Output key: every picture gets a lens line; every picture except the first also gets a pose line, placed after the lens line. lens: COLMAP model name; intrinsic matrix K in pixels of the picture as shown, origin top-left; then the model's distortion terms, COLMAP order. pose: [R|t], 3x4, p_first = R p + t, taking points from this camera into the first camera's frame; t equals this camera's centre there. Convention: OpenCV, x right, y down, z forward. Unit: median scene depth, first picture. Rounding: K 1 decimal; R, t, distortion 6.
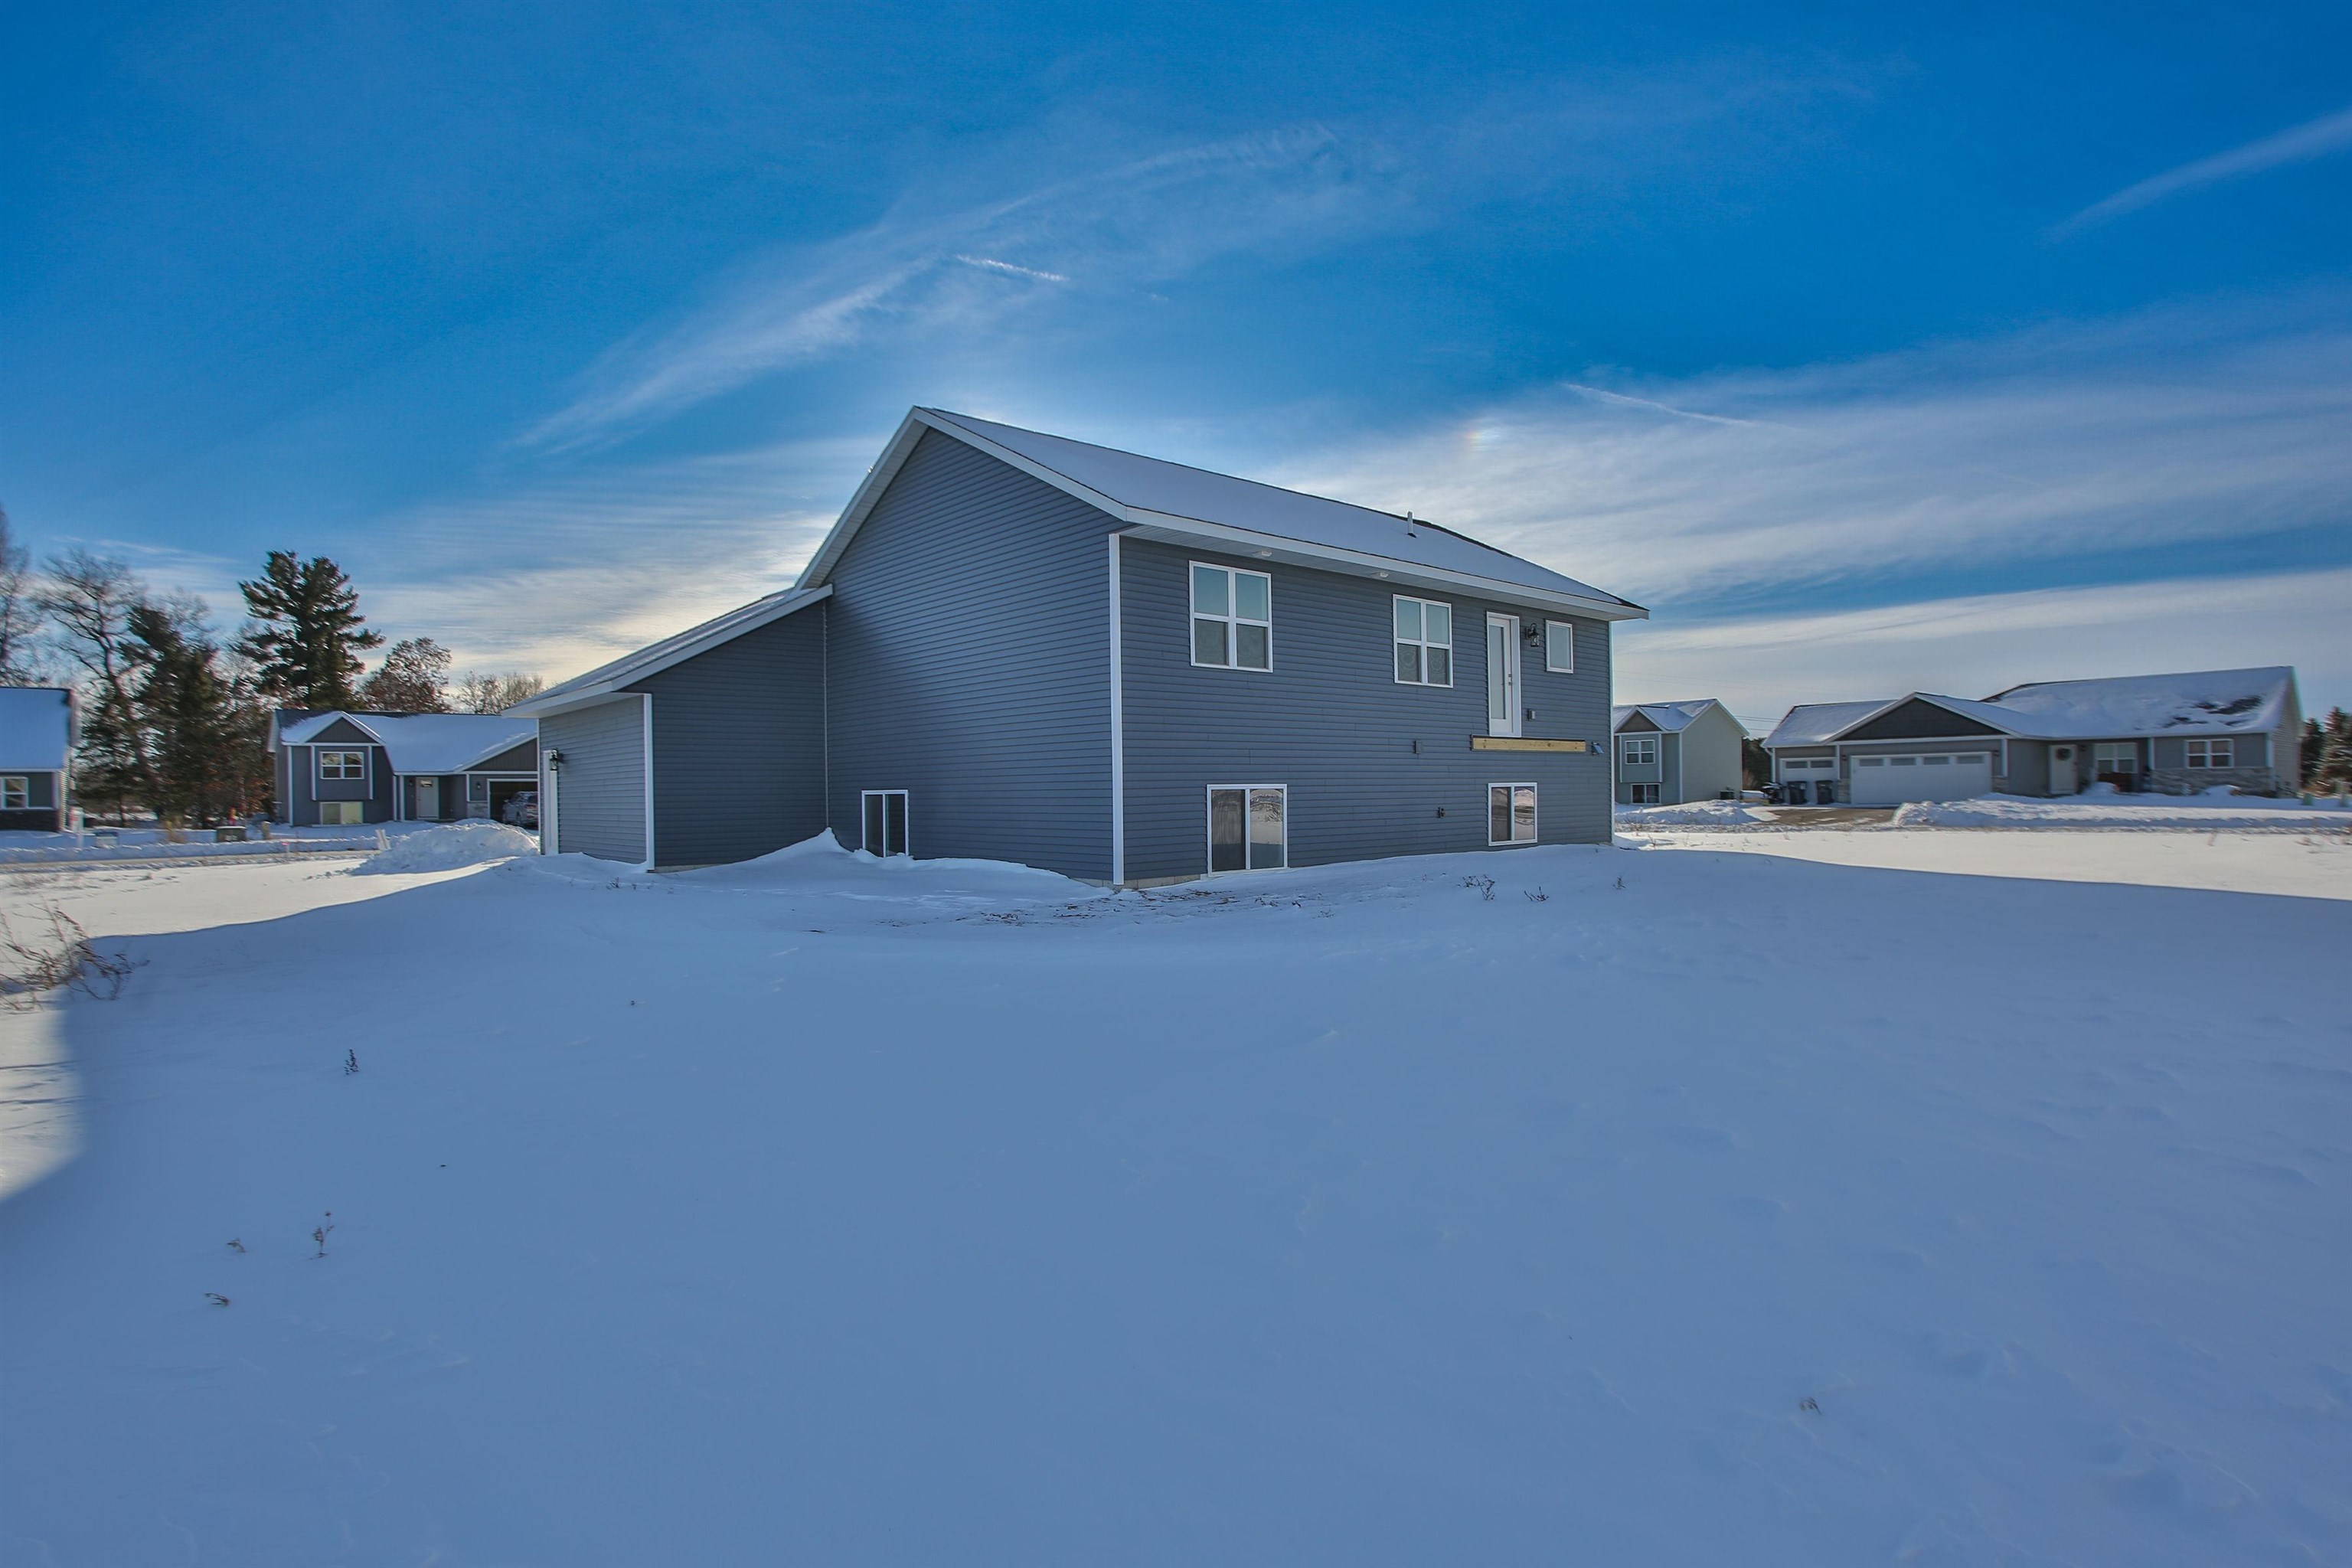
lens RADIAL K [[1142.9, 0, 1177.3], [0, 1142.9, 798.0], [0, 0, 1]] dist [-0.087955, 0.046123]
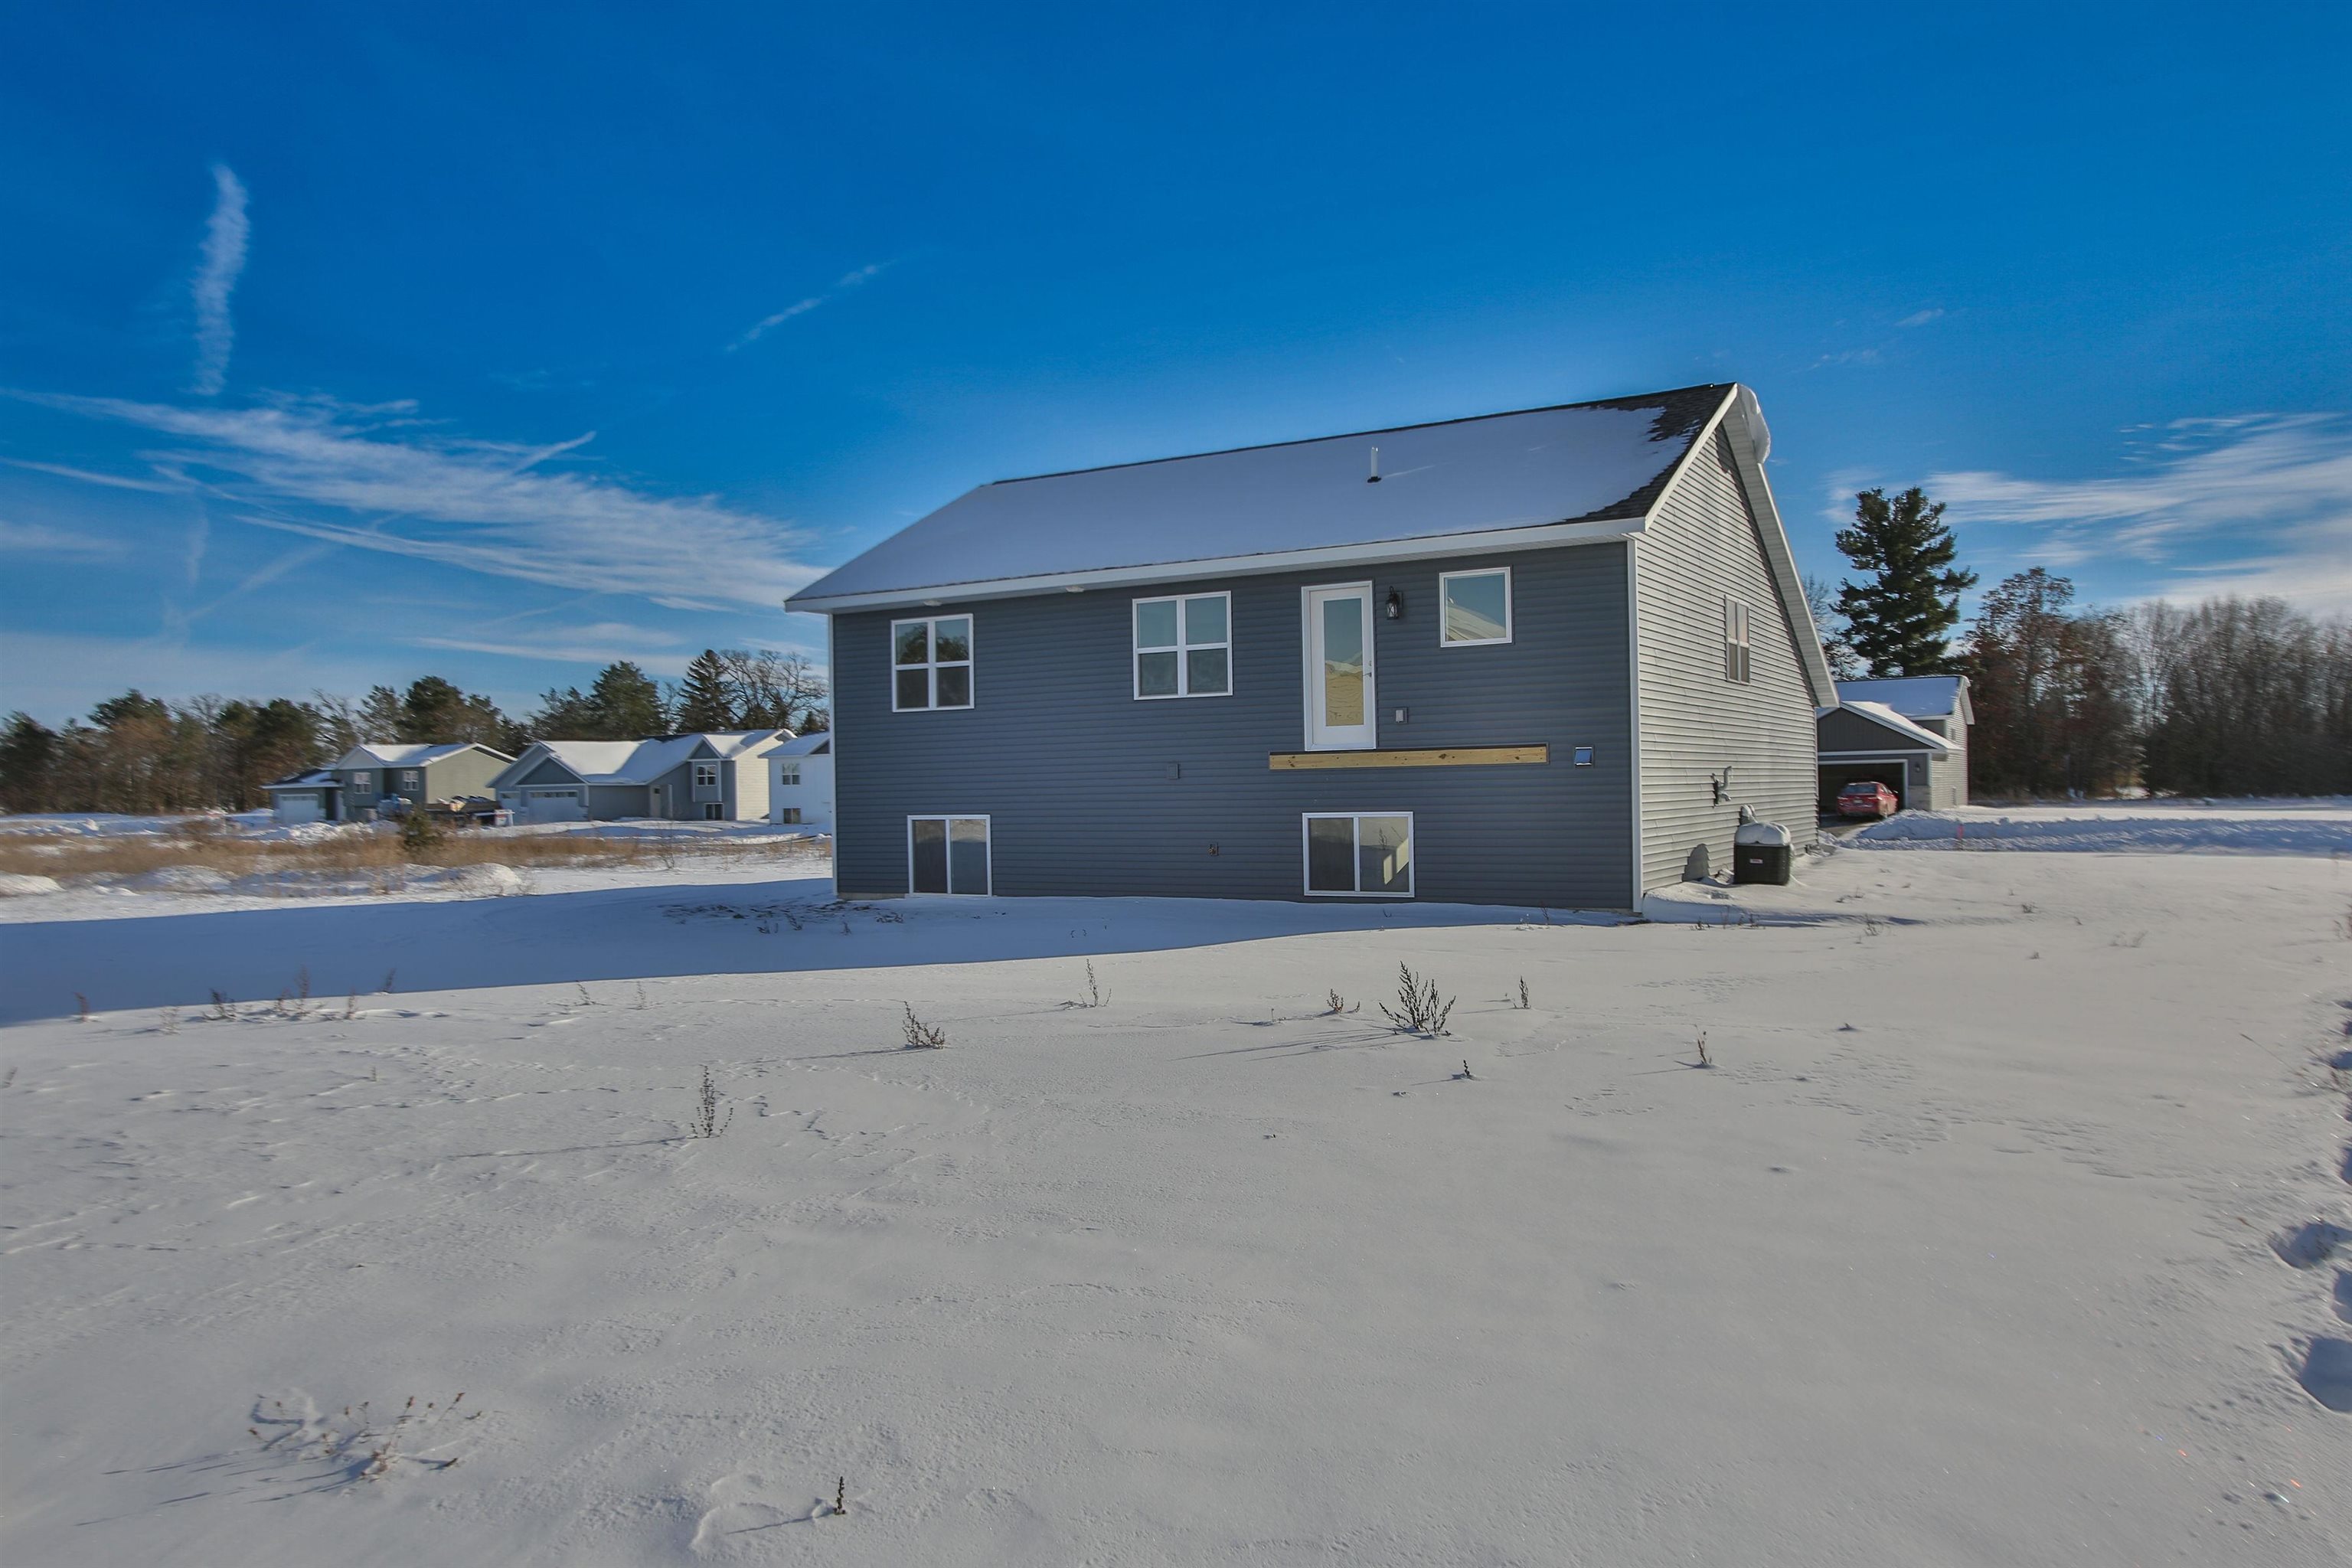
lens RADIAL K [[1613.2, 0, 1176.0], [0, 1613.2, 784.0], [0, 0, 1]] dist [-0.002041, -0.000175]
pose [[0.293357, 0.004137, -0.955994, 1.265896], [0.007504, 0.999950, 0.006630, -0.039818], [0.955973, -0.009119, 0.293312, 0.592372]]
